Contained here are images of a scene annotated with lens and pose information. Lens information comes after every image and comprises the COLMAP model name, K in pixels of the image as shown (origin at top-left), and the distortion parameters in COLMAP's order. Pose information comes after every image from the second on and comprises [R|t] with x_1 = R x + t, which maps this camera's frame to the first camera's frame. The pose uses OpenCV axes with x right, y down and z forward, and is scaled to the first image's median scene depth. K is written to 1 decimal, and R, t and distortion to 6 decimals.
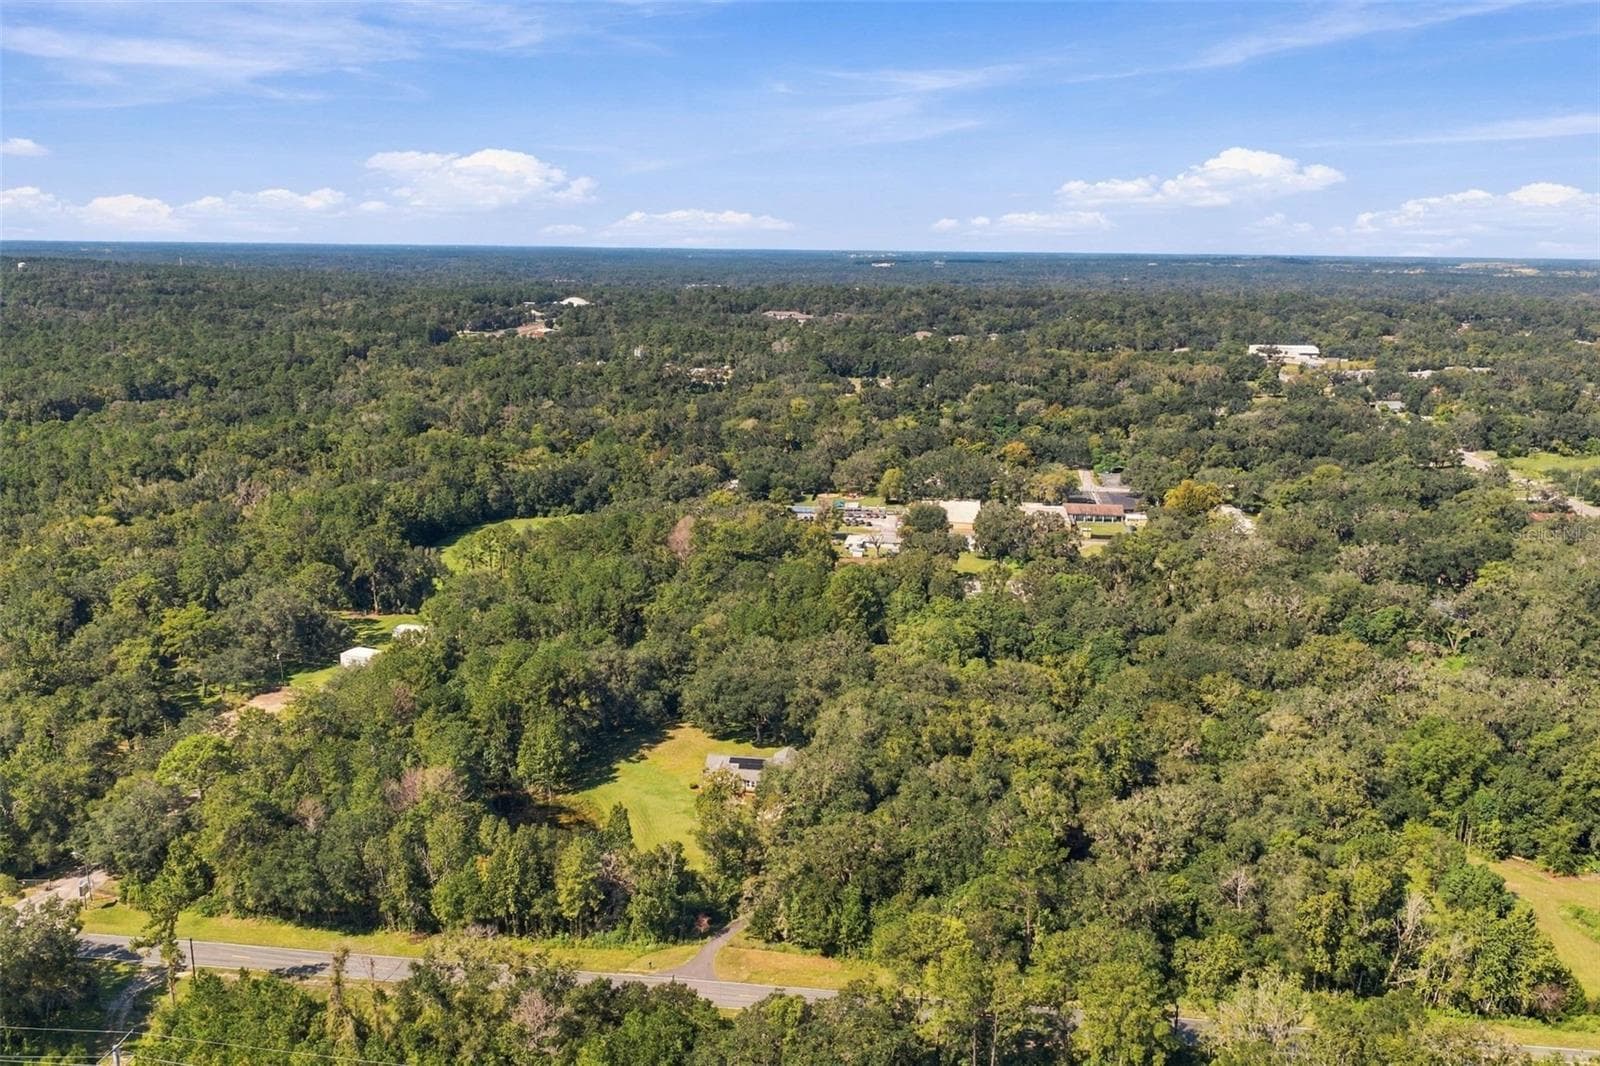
lens RADIAL K [[1323.4, 0, 798.4], [0, 1323.4, 544.3], [0, 0, 1]] dist [0.019902, -0.031002]
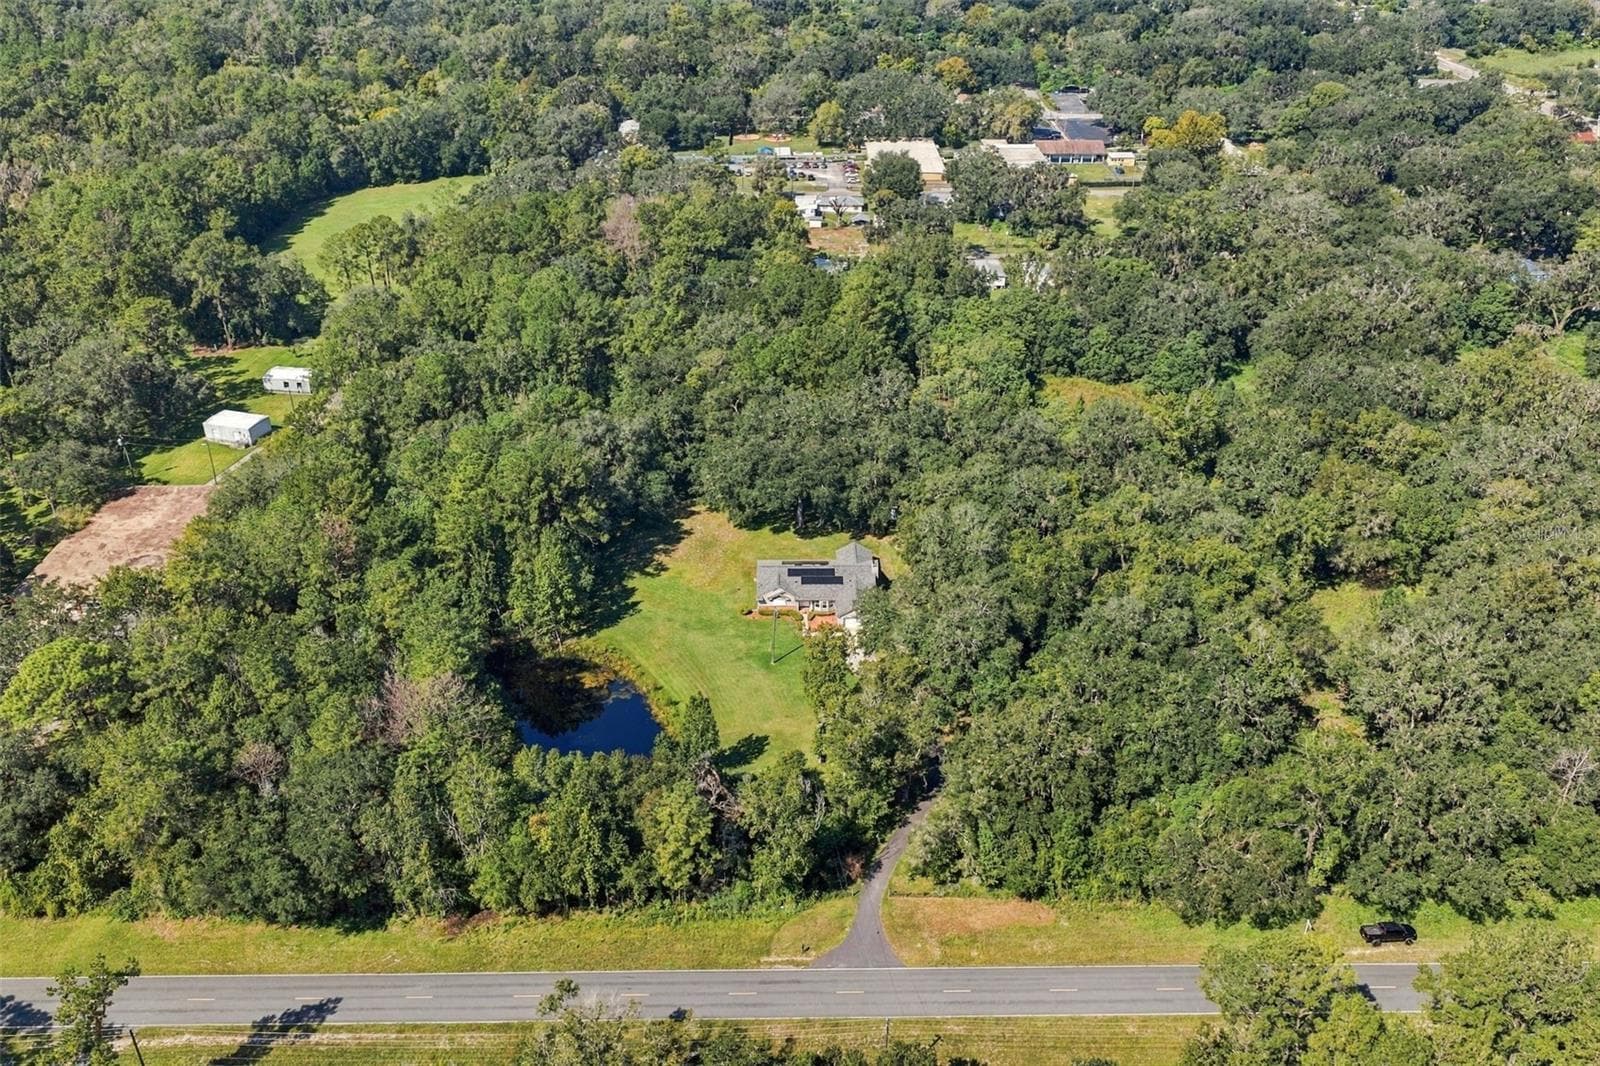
lens RADIAL K [[1323.4, 0, 798.4], [0, 1323.4, 544.3], [0, 0, 1]] dist [0.019902, -0.031002]
pose [[0.989985, -0.074549, 0.119884, -0.135035], [0.036542, 0.955578, 0.292465, -0.073802], [-0.136362, -0.285155, 0.948732, 0.282365]]
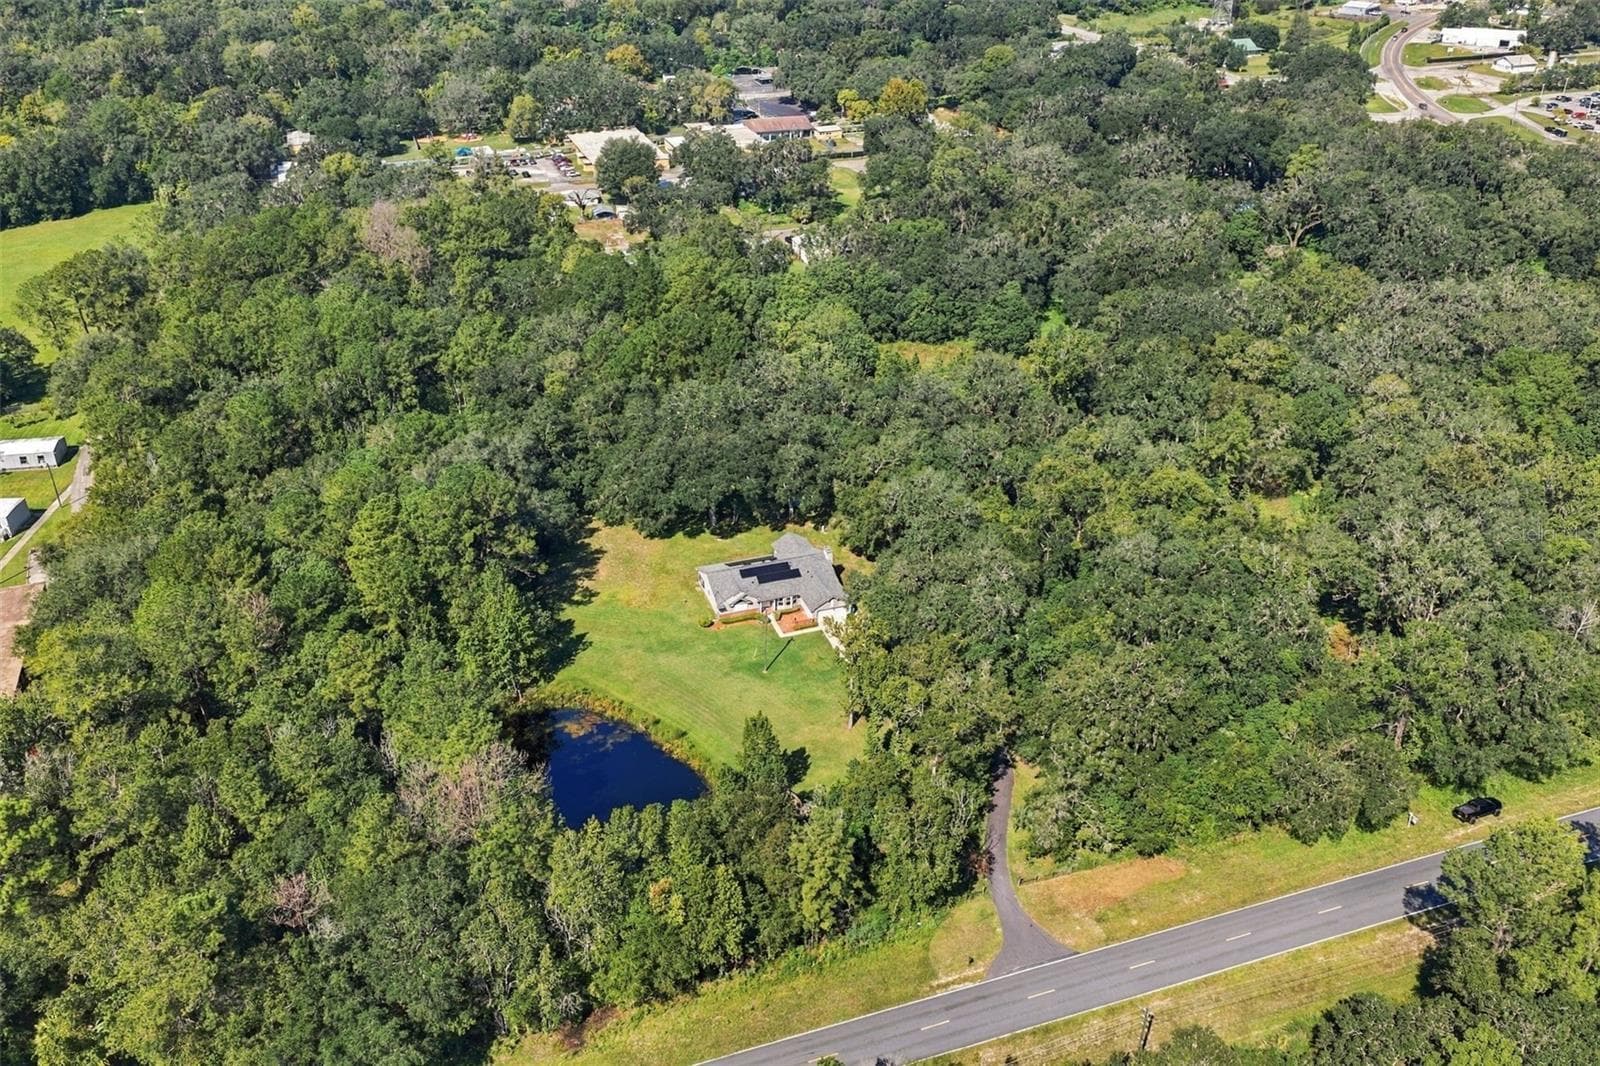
lens RADIAL K [[1323.4, 0, 798.4], [0, 1323.4, 544.3], [0, 0, 1]] dist [0.019902, -0.031002]
pose [[0.895356, -0.226965, 0.383178, -0.287834], [0.107071, 0.944861, 0.309473, -0.064923], [-0.432289, -0.236061, 0.870288, 0.379557]]
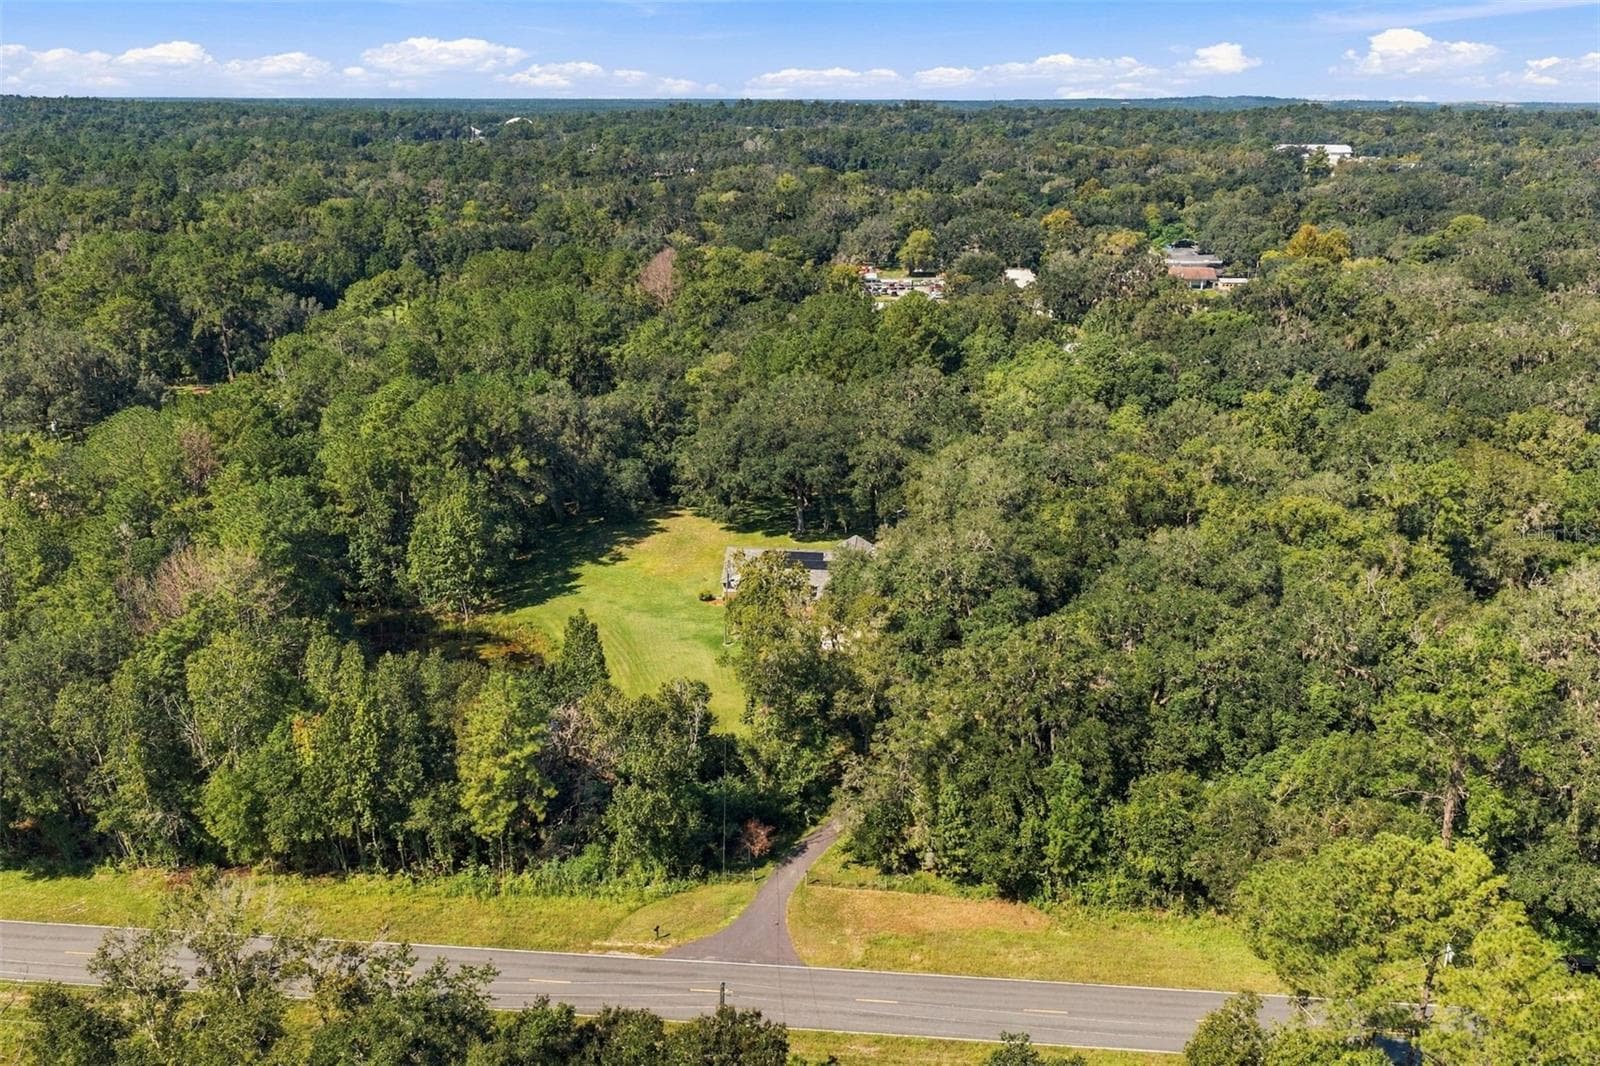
lens RADIAL K [[1323.4, 0, 798.4], [0, 1323.4, 544.3], [0, 0, 1]] dist [0.019902, -0.031002]
pose [[0.999459, -0.017567, 0.027796, -0.052732], [0.014618, 0.994578, 0.102960, 0.095708], [-0.029454, -0.102498, 0.994297, 0.395704]]
